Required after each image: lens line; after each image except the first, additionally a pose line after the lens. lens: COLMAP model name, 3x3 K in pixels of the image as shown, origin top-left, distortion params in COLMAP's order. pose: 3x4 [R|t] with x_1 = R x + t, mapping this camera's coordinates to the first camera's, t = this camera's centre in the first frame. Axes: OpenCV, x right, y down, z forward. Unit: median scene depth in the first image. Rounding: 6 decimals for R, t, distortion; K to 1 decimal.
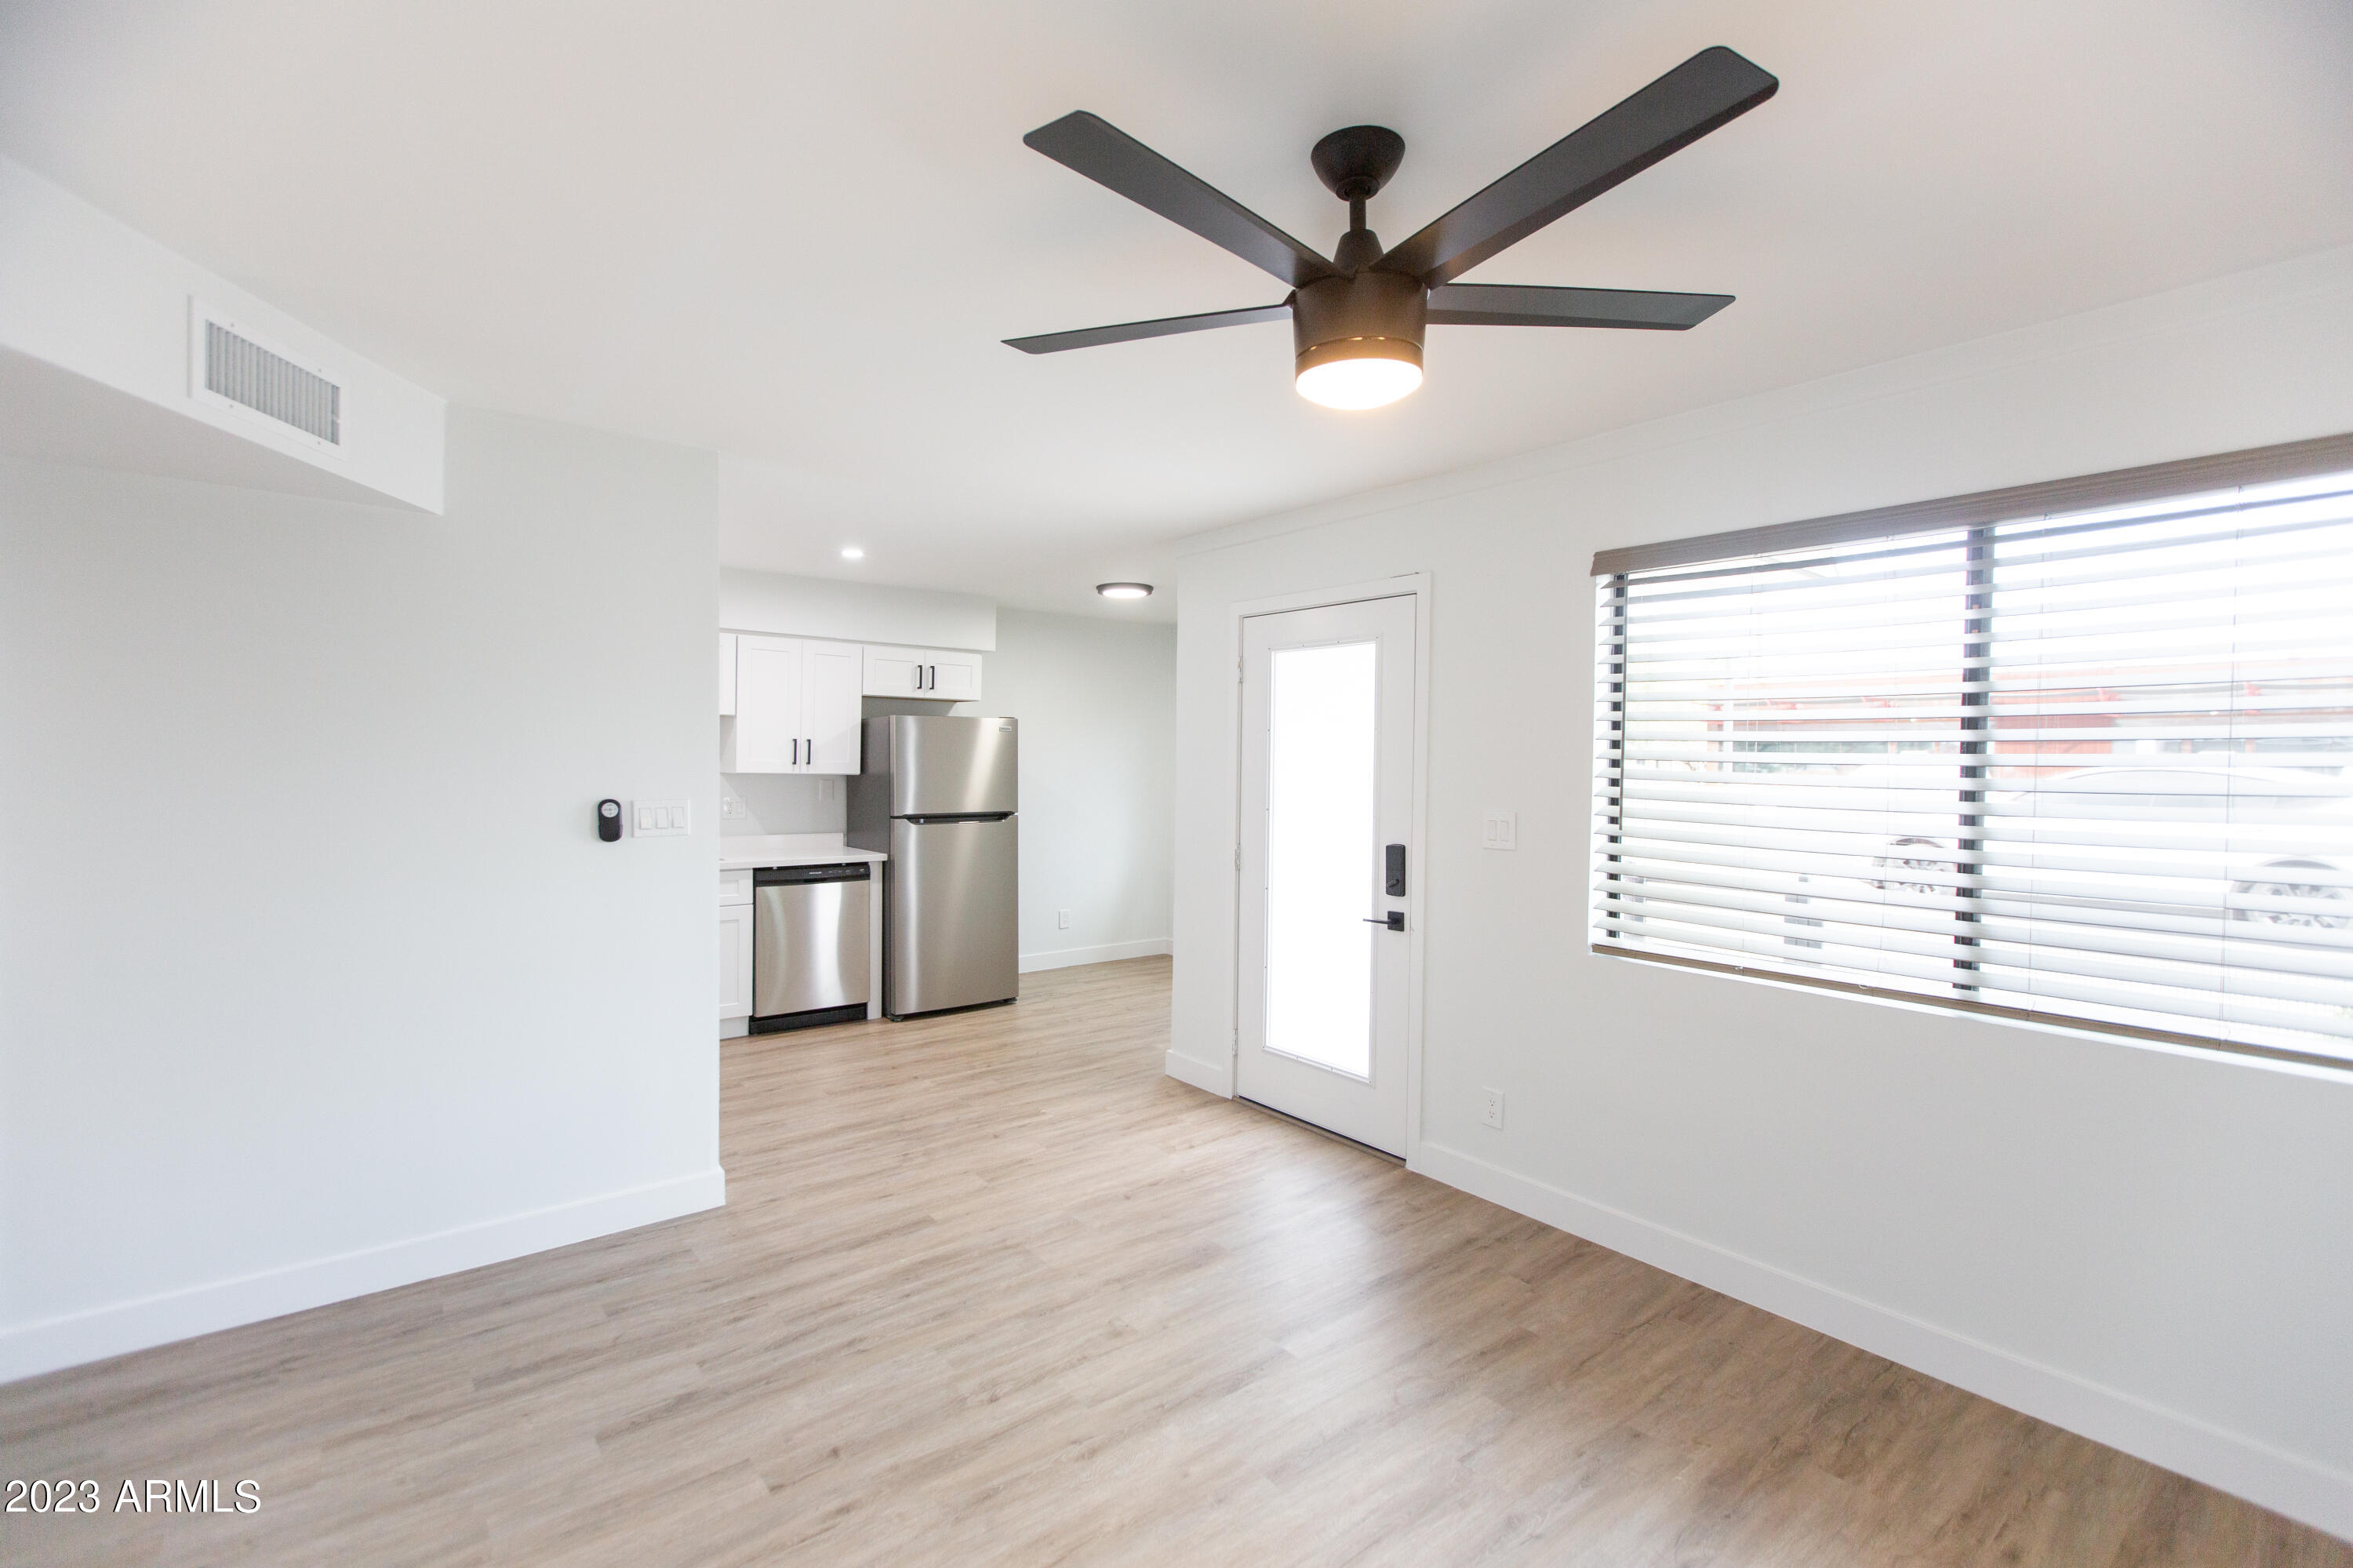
lens RADIAL K [[1041.6, 0, 1181.0], [0, 1041.6, 767.9], [0, 0, 1]] dist [0.000882, -0.000647]
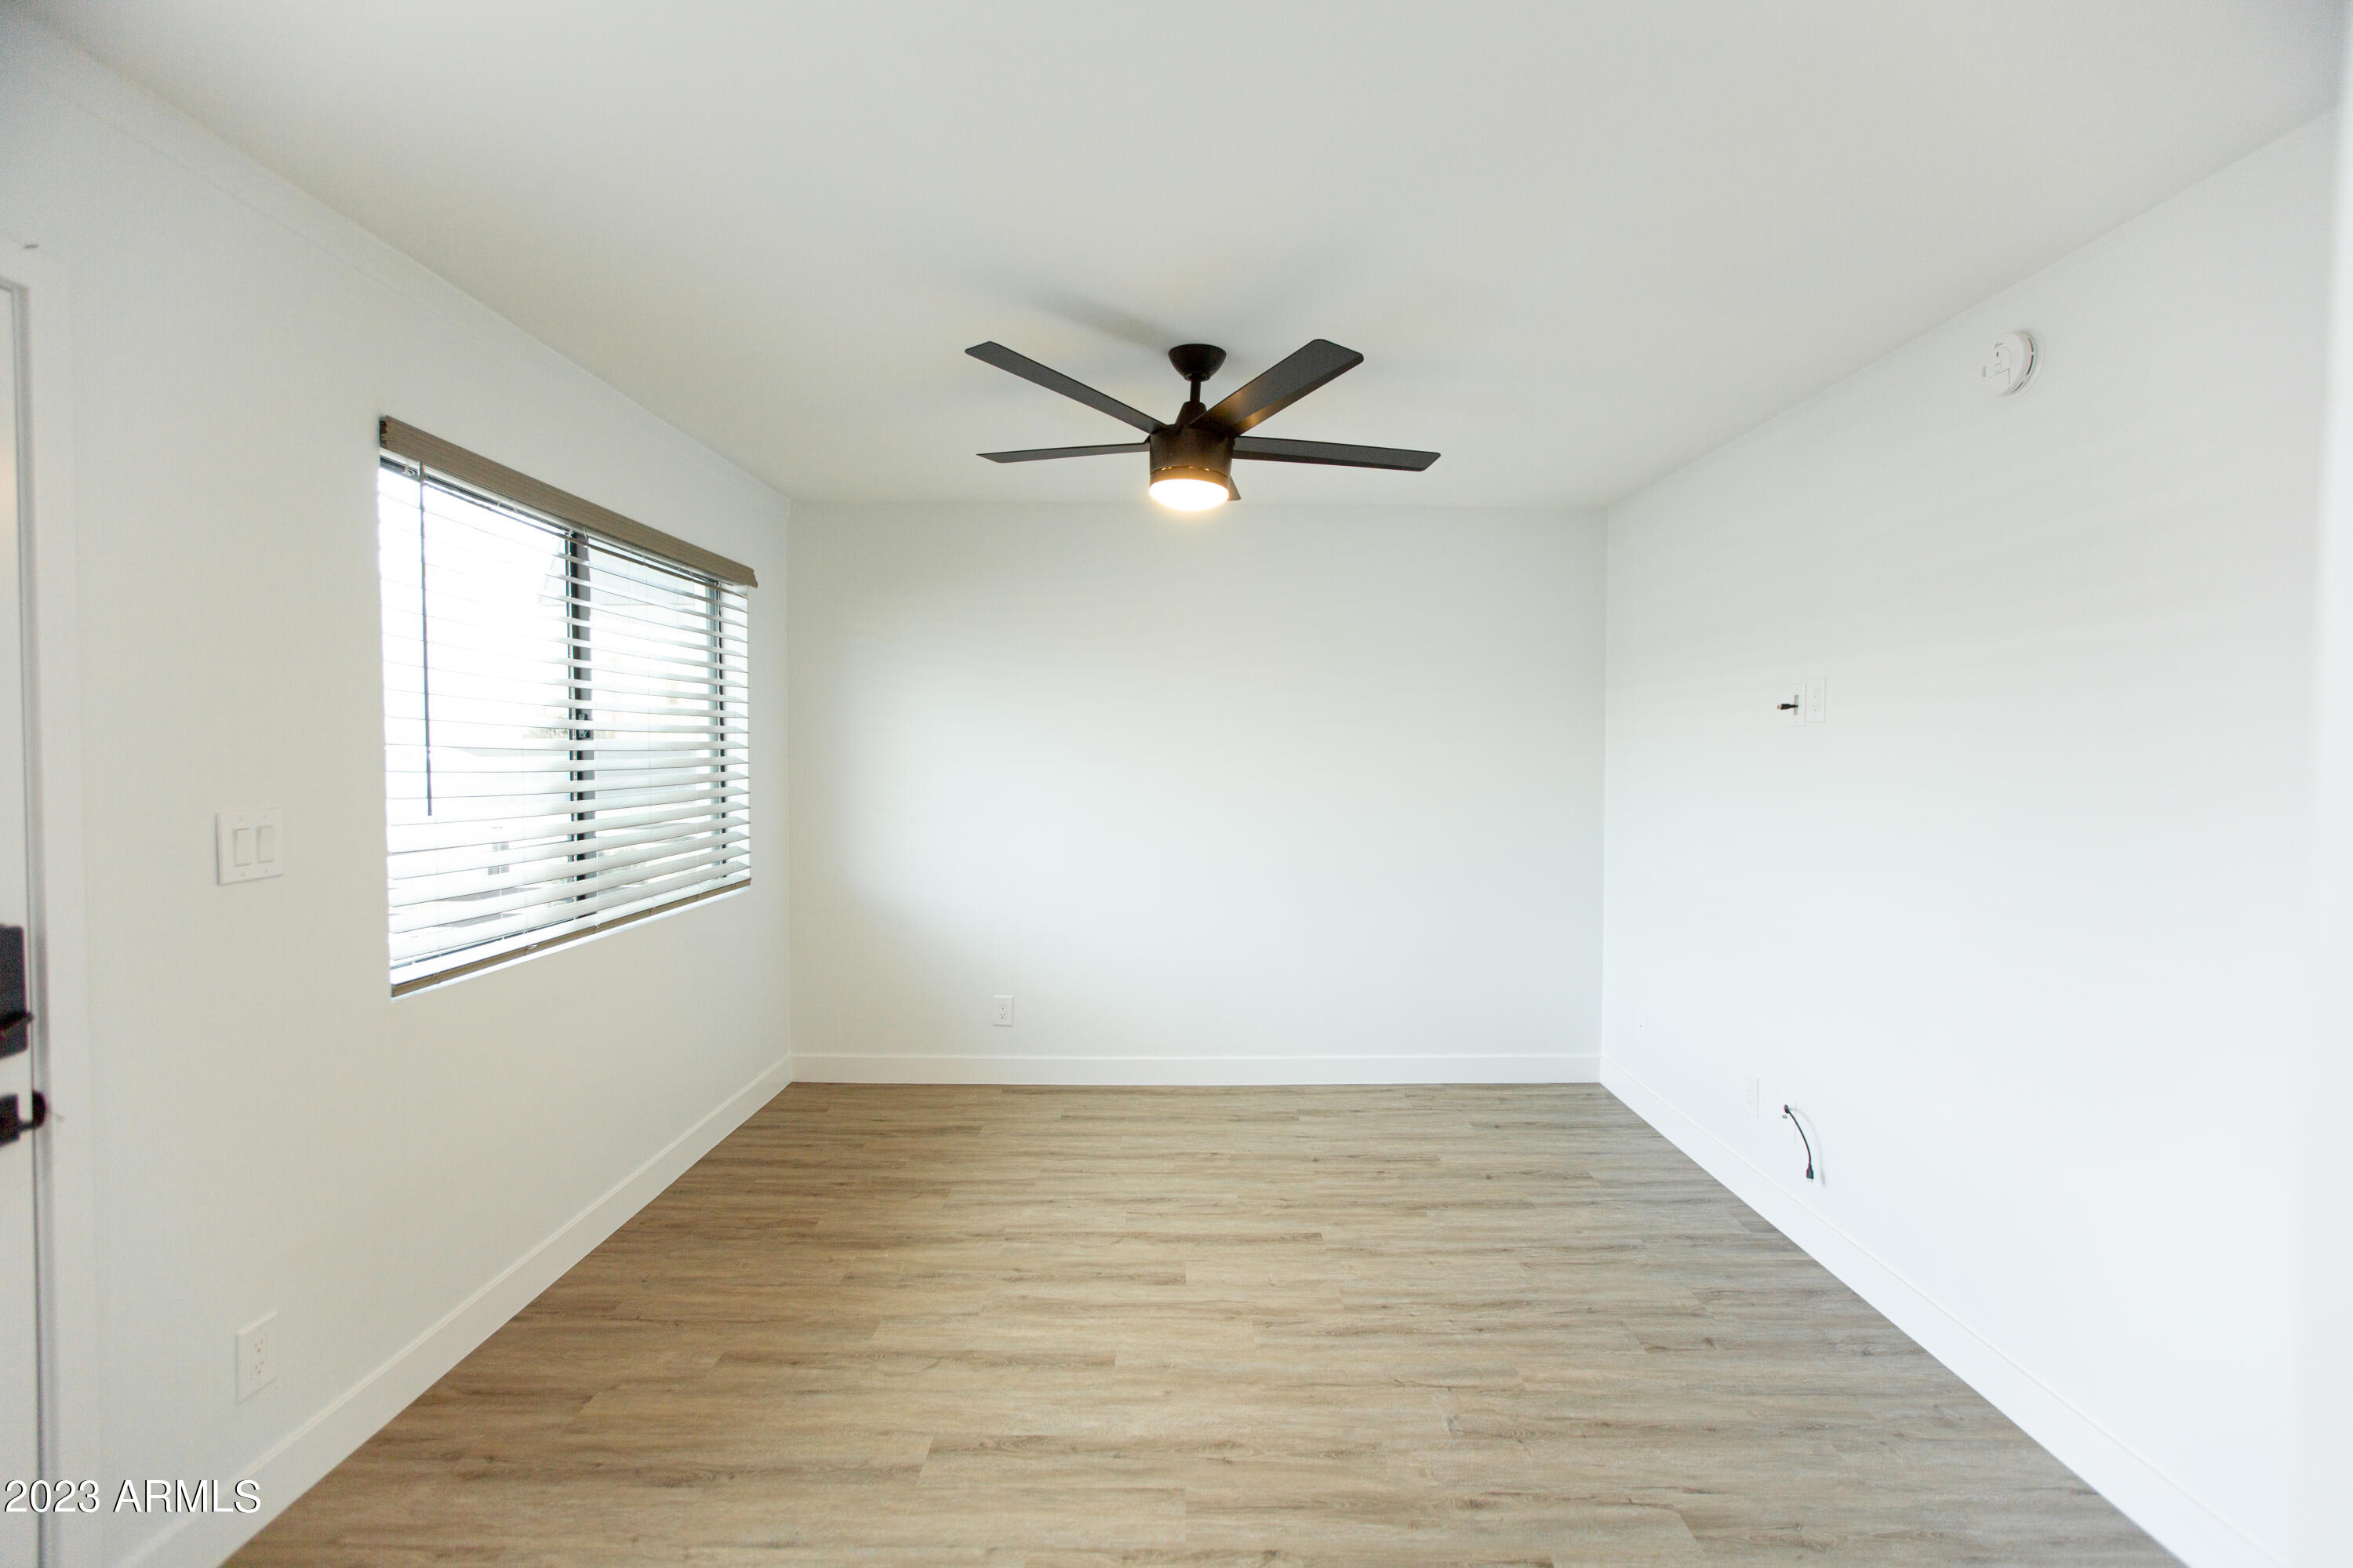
lens RADIAL K [[1041.6, 0, 1181.0], [0, 1041.6, 767.9], [0, 0, 1]] dist [0.000882, -0.000647]
pose [[-0.776398, -0.025844, 0.629712, -0.672109], [-0.008518, 0.999498, 0.030518, -0.001240], [-0.630185, 0.018330, -0.776229, 1.826281]]
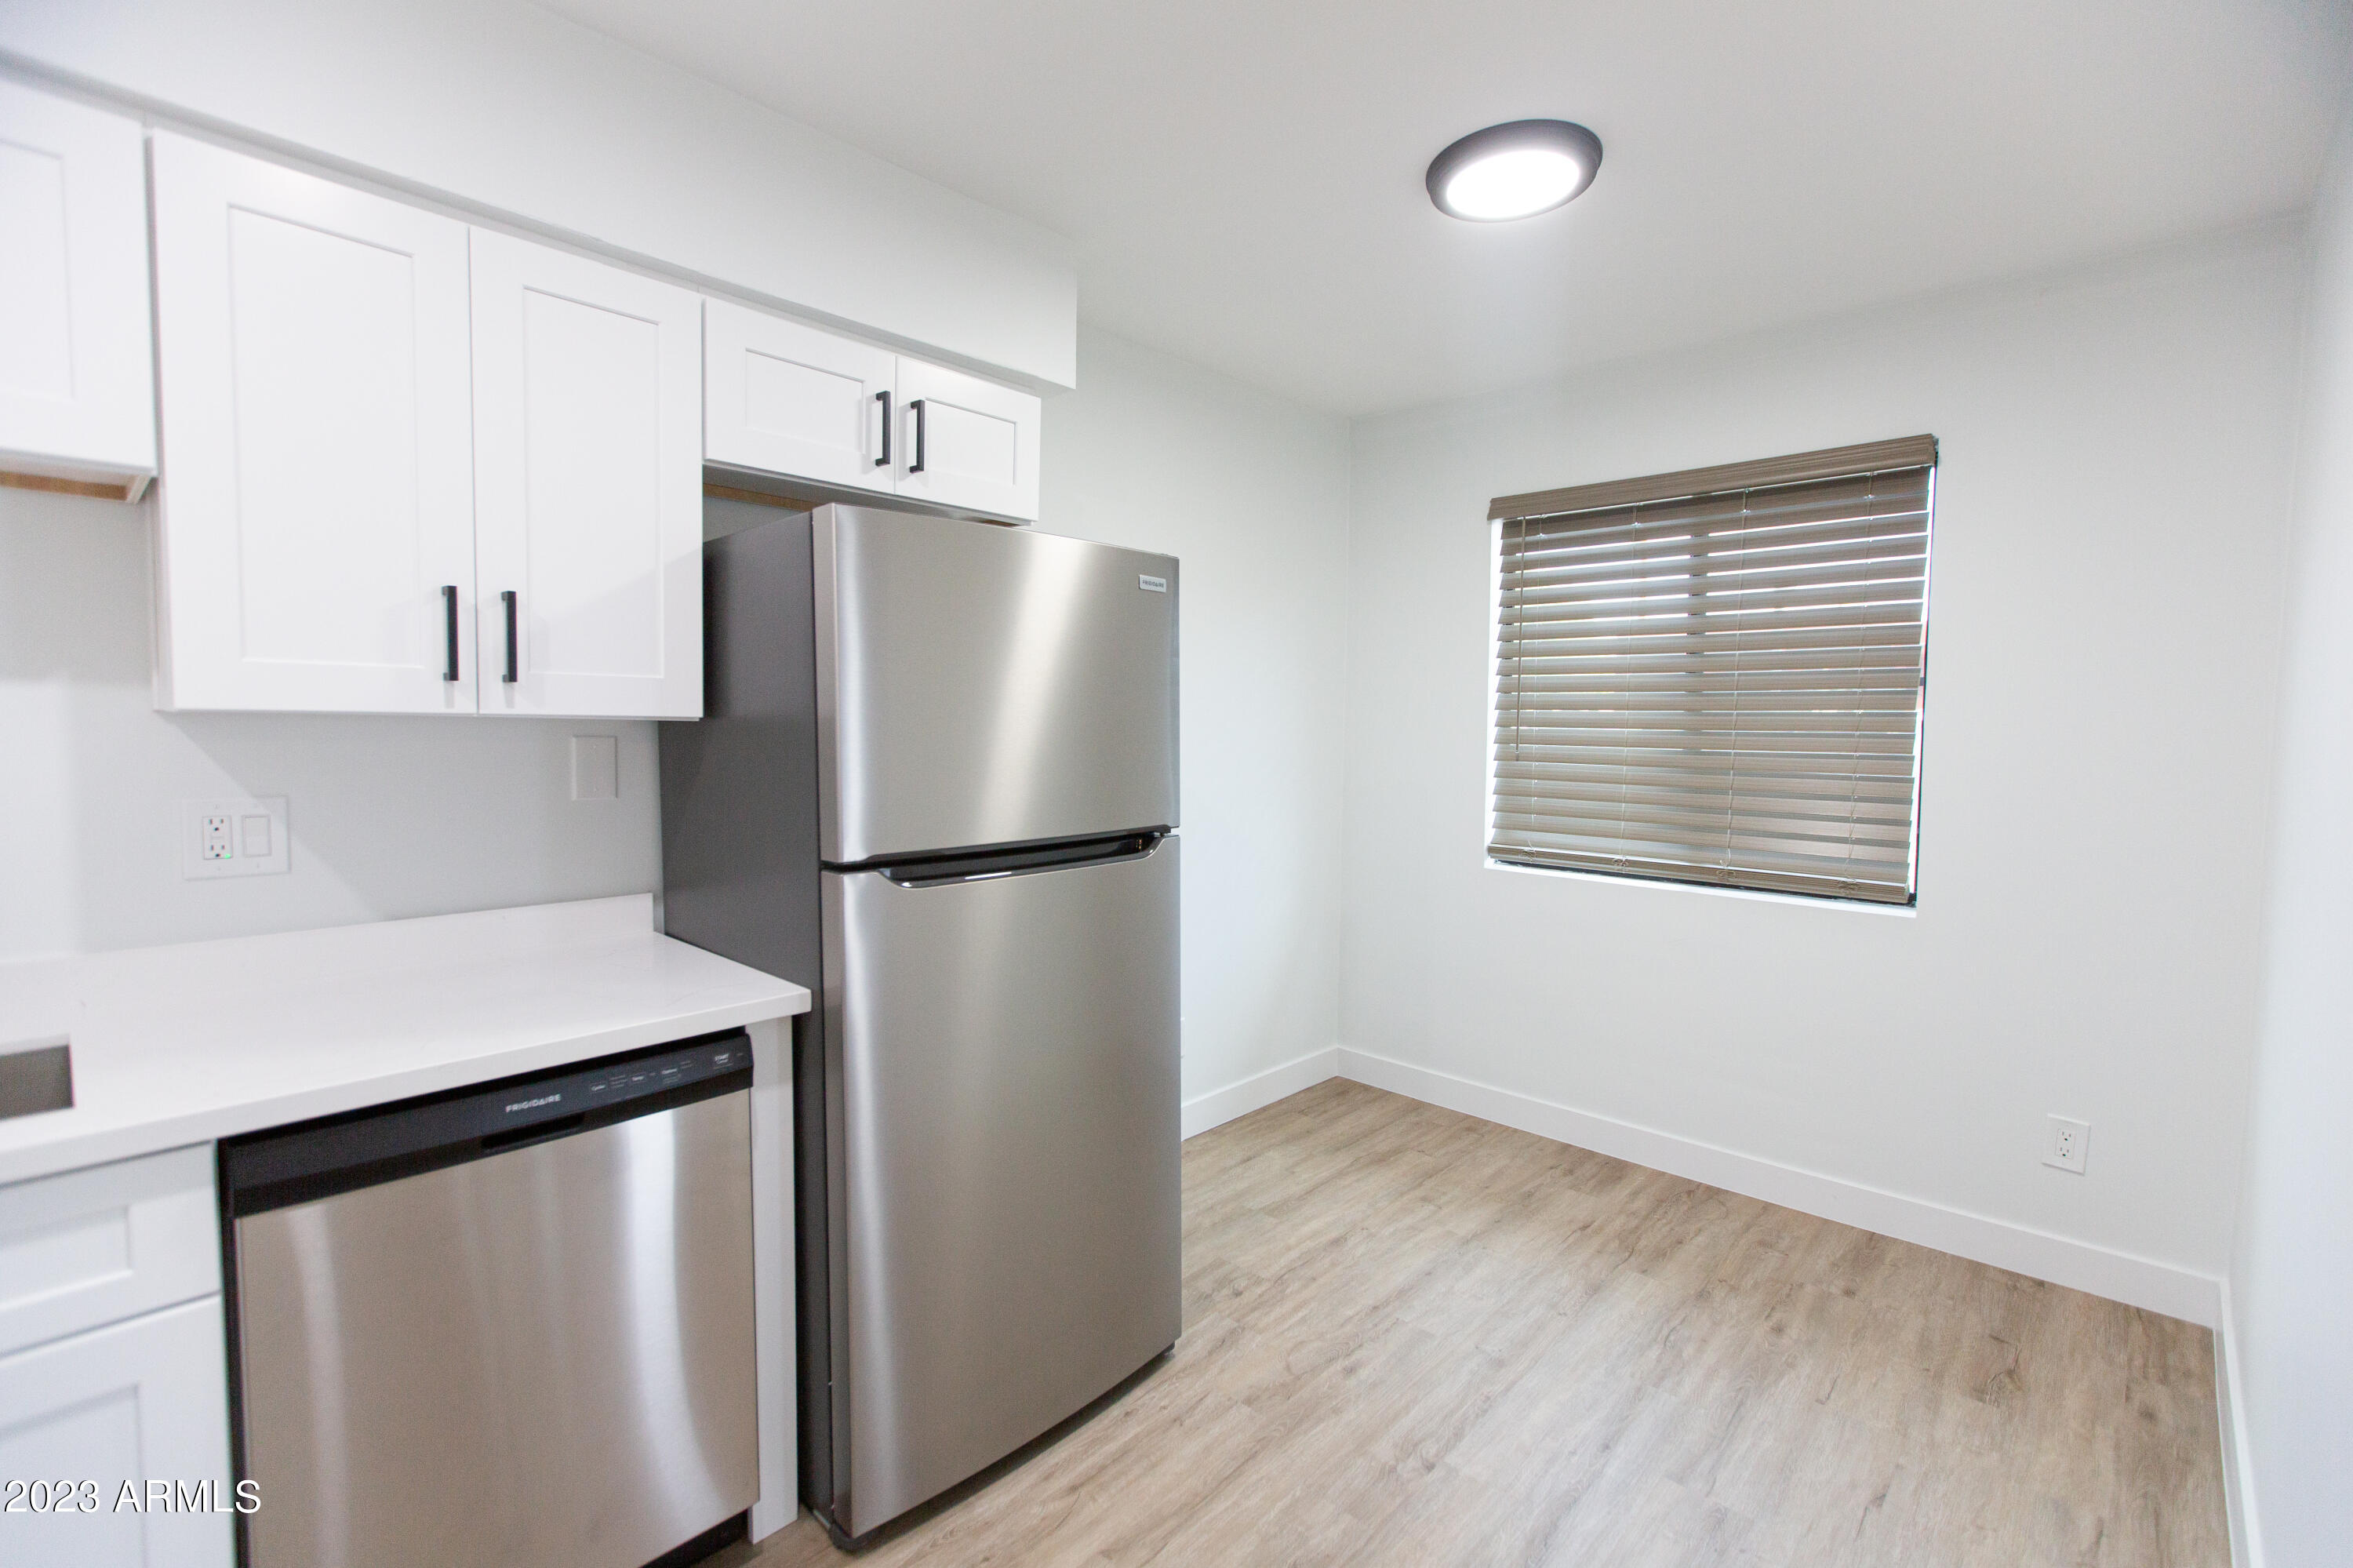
lens RADIAL K [[1041.6, 0, 1181.0], [0, 1041.6, 767.9], [0, 0, 1]] dist [0.000882, -0.000647]
pose [[0.989494, -0.009429, 0.144267, -0.031503], [0.003255, 0.999071, 0.042971, 0.001204], [-0.144538, -0.042050, 0.988605, 0.099734]]
